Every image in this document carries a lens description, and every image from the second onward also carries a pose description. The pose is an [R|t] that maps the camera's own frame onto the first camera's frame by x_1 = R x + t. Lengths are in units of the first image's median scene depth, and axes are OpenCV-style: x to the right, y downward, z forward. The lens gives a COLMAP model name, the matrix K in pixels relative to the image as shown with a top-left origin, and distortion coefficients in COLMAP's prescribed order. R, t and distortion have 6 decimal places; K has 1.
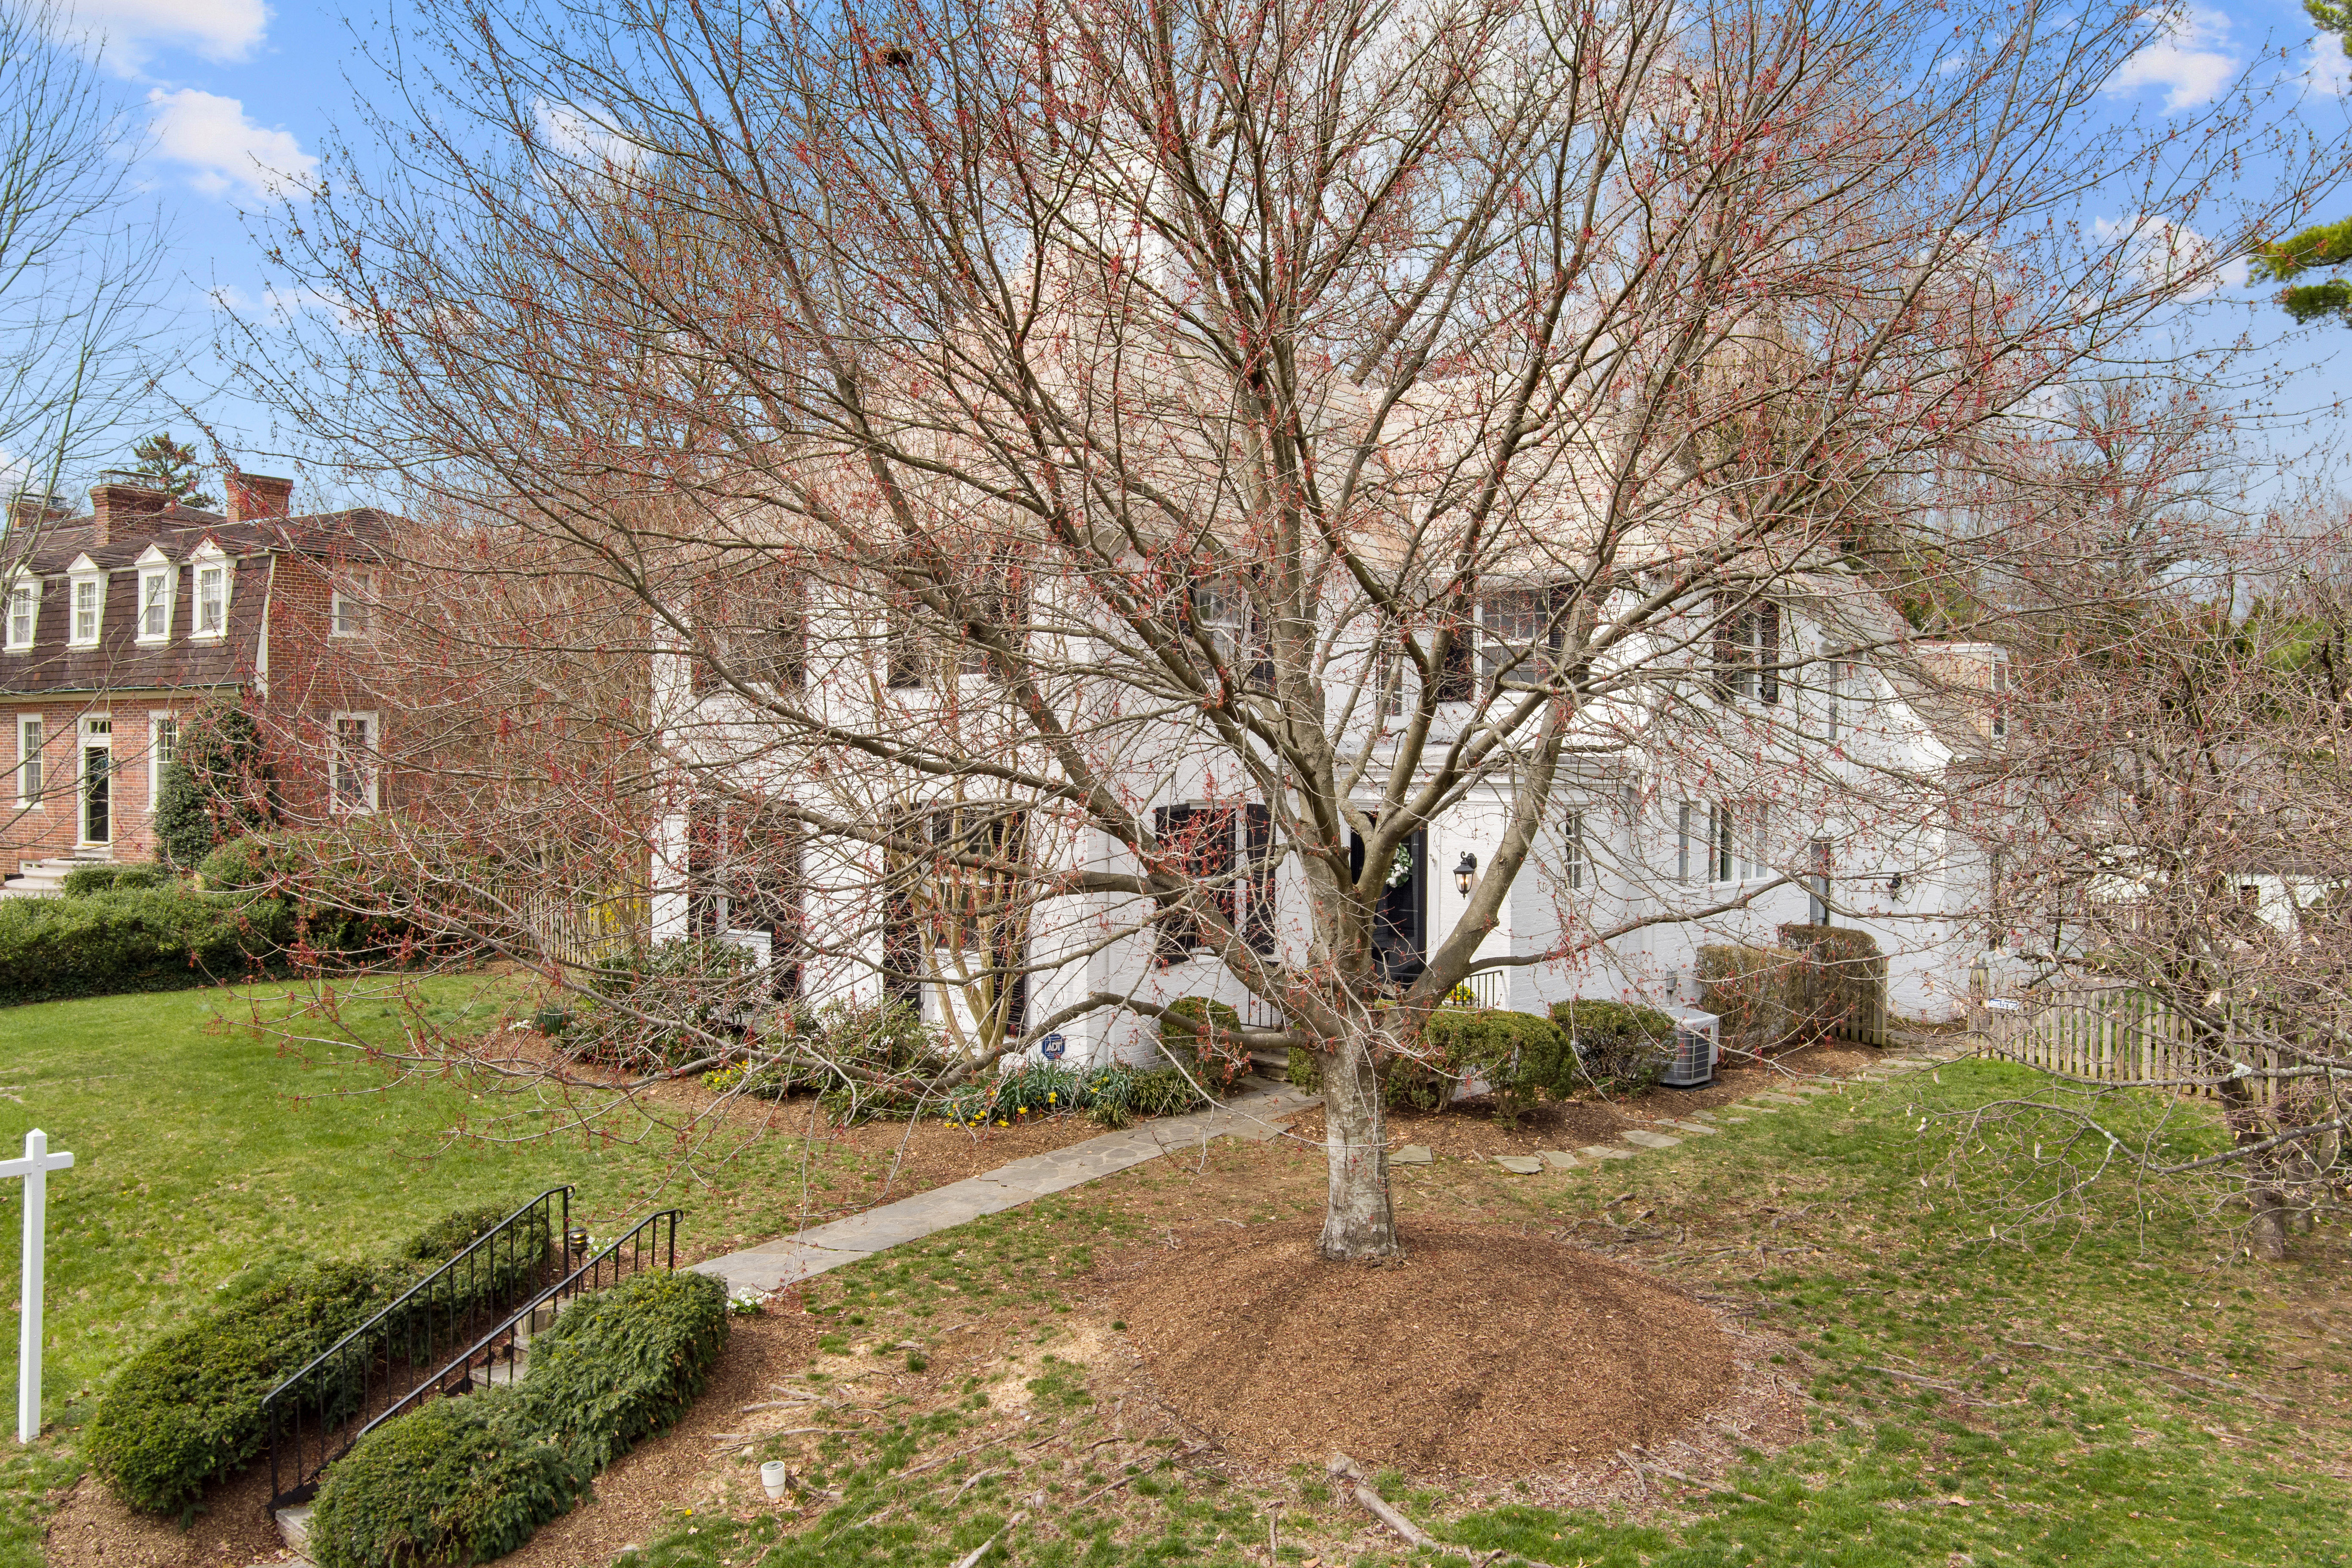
lens RADIAL K [[1902.1, 0, 1176.0], [0, 1902.1, 784.0], [0, 0, 1]] dist [-0.065761, 0.010409]
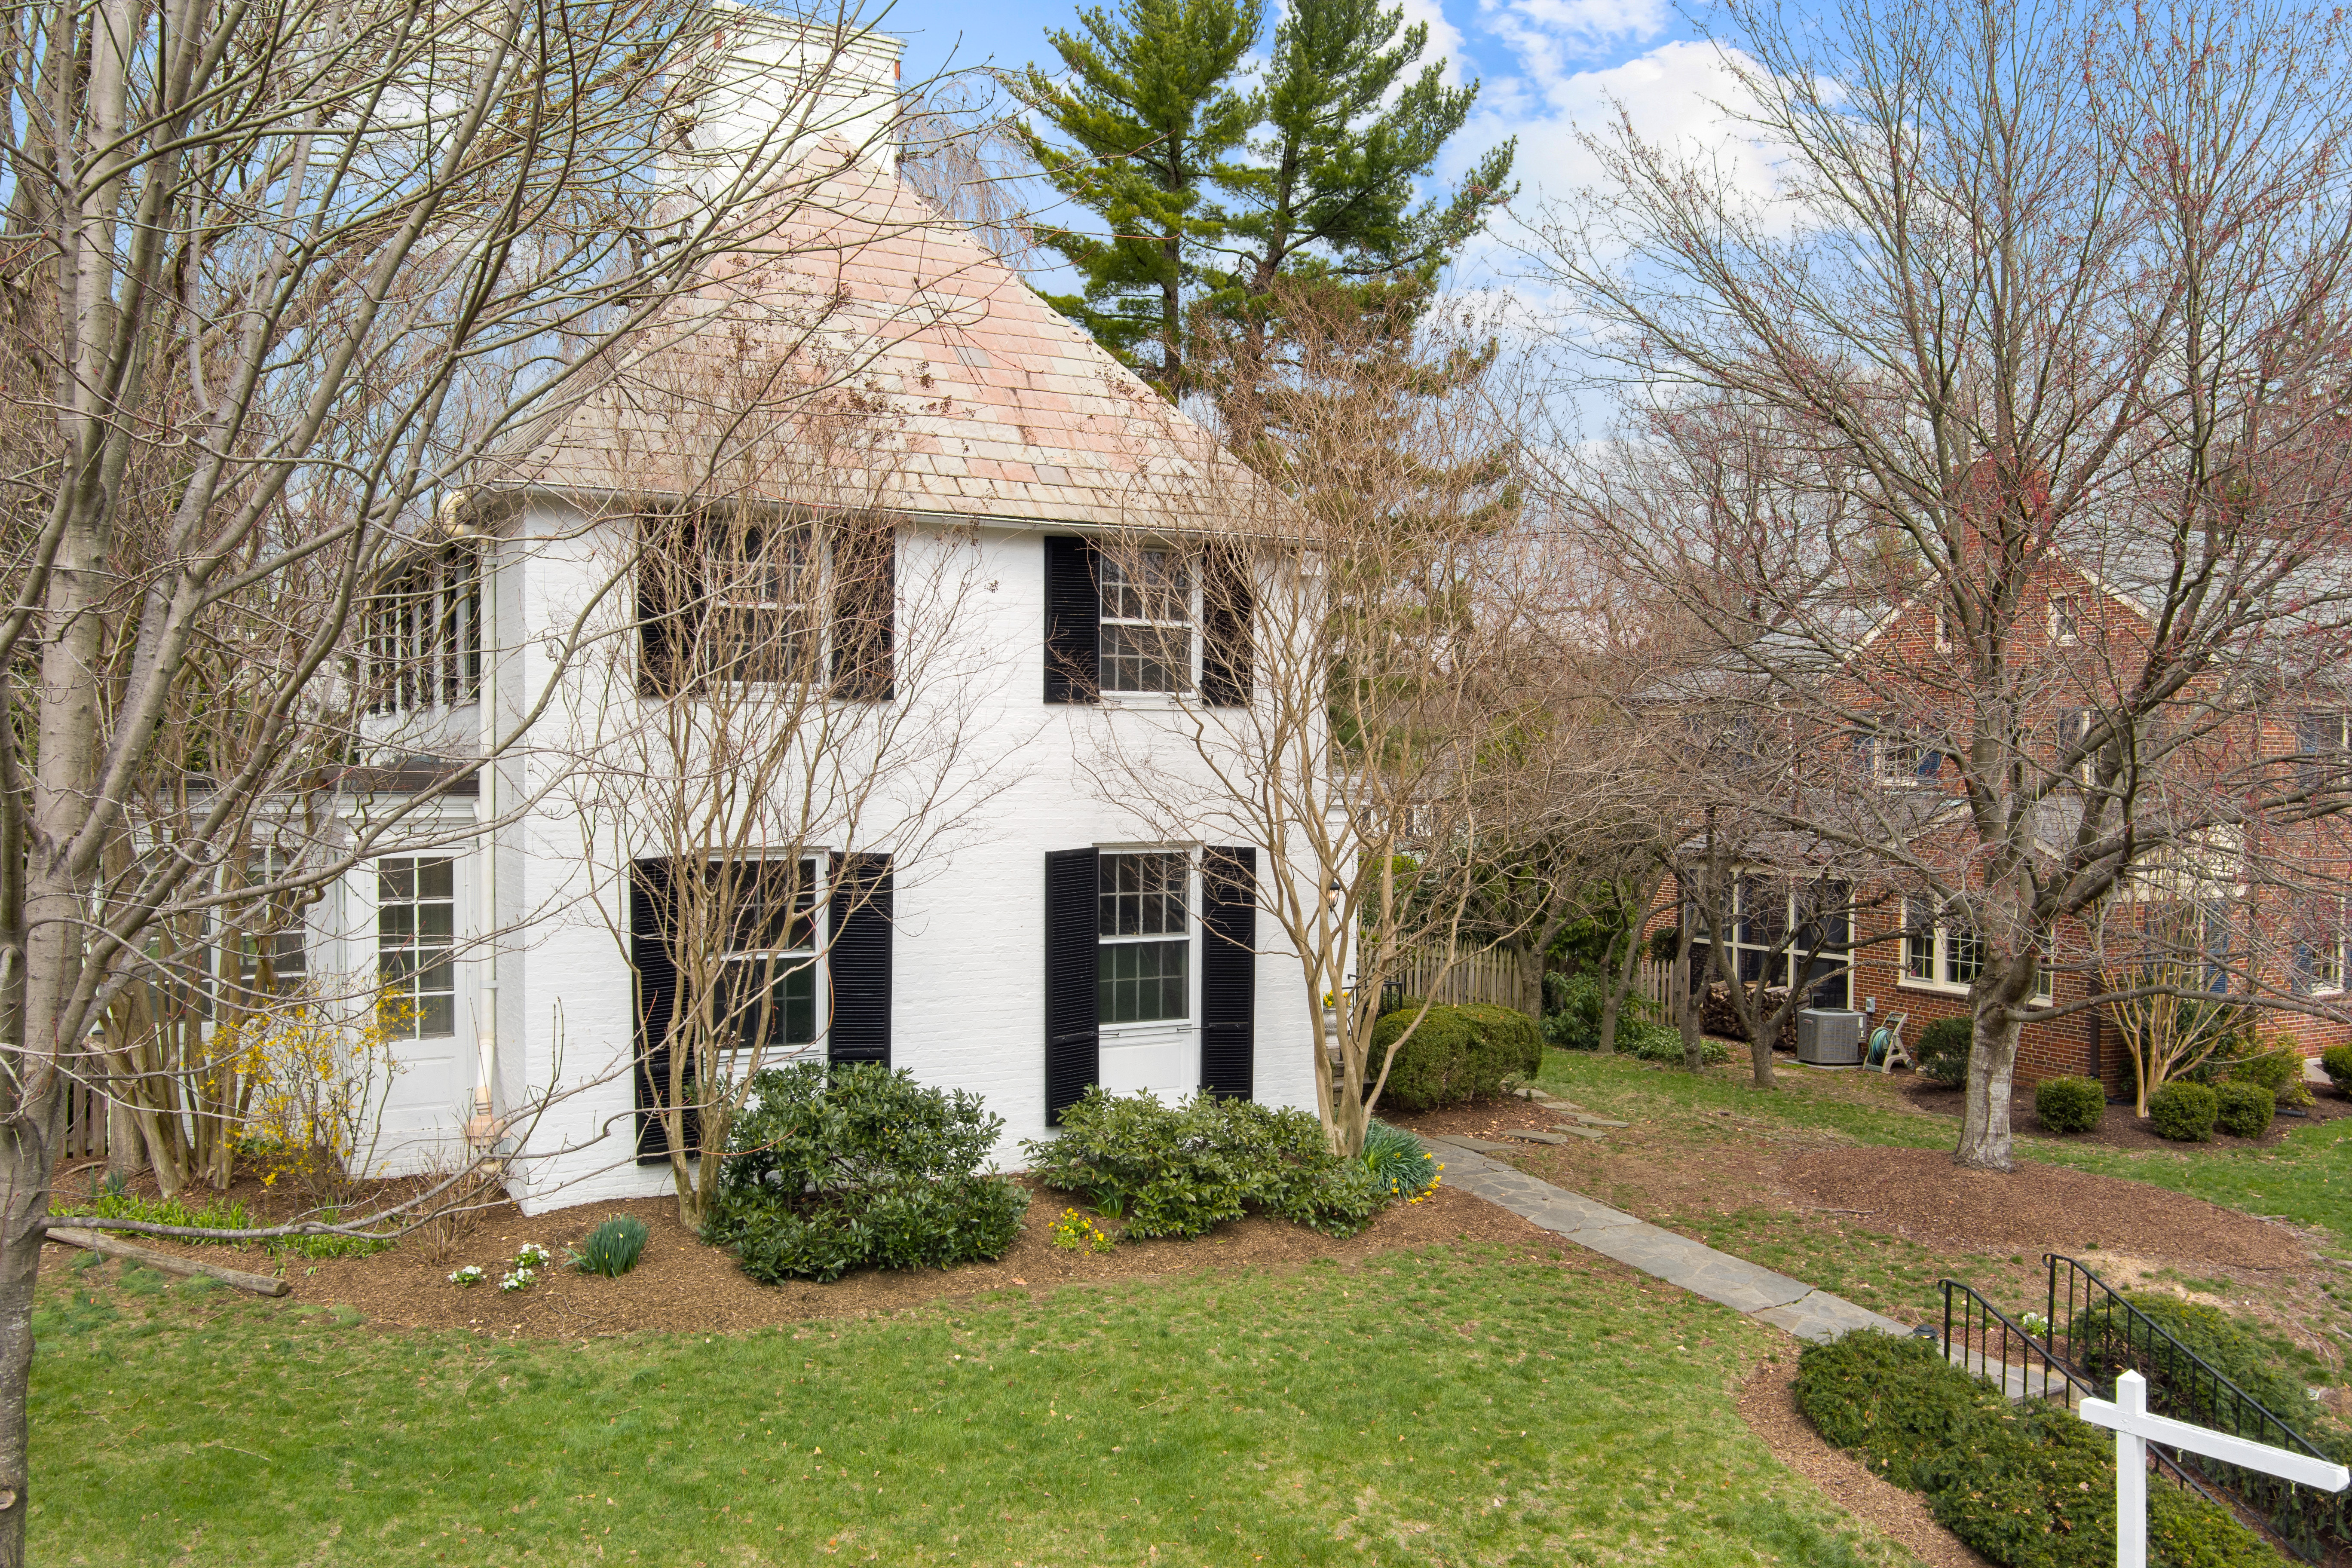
lens RADIAL K [[1902.1, 0, 1176.0], [0, 1902.1, 784.0], [0, 0, 1]] dist [-0.065761, 0.010409]
pose [[0.387652, -0.017626, 0.921637, -1.374967], [0.004886, 0.999842, 0.017066, -0.048734], [-0.921793, -0.002112, 0.387677, 1.044450]]
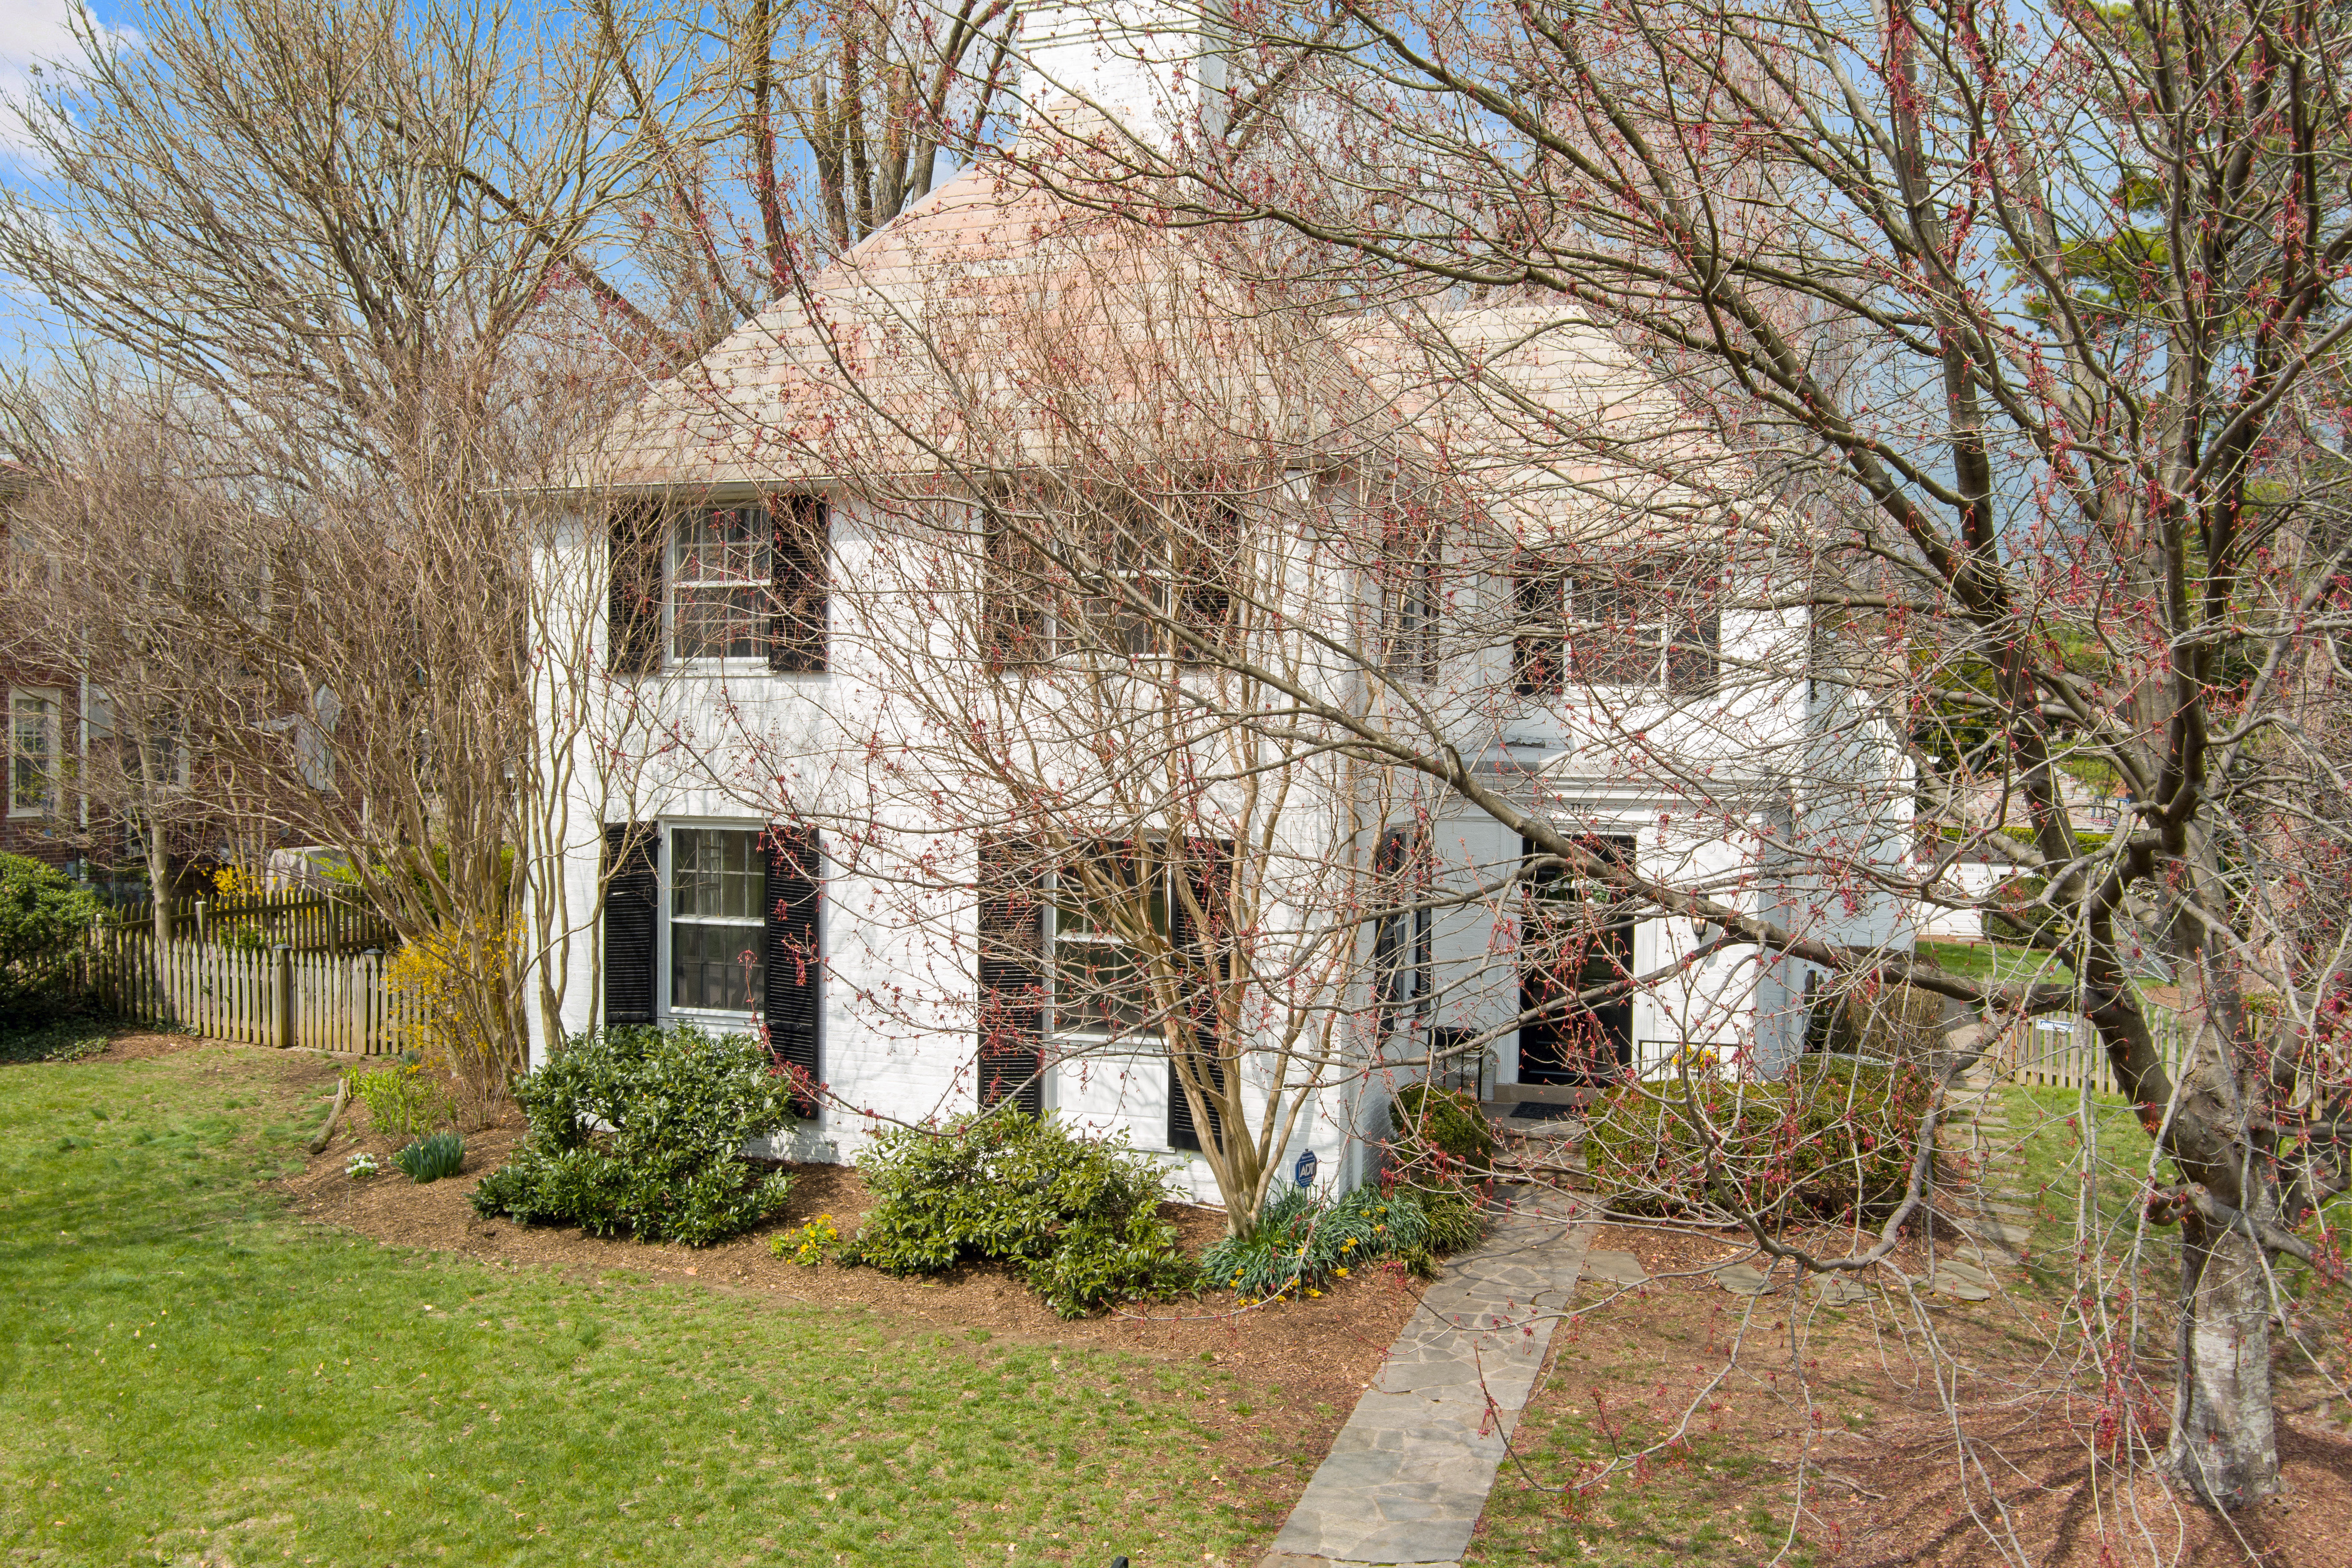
lens RADIAL K [[1902.1, 0, 1176.0], [0, 1902.1, 784.0], [0, 0, 1]] dist [-0.065761, 0.010409]
pose [[0.942139, -0.002985, 0.335208, -0.524413], [-0.001987, 0.999893, 0.014488, -0.030307], [-0.335216, -0.014316, 0.942033, 0.489168]]
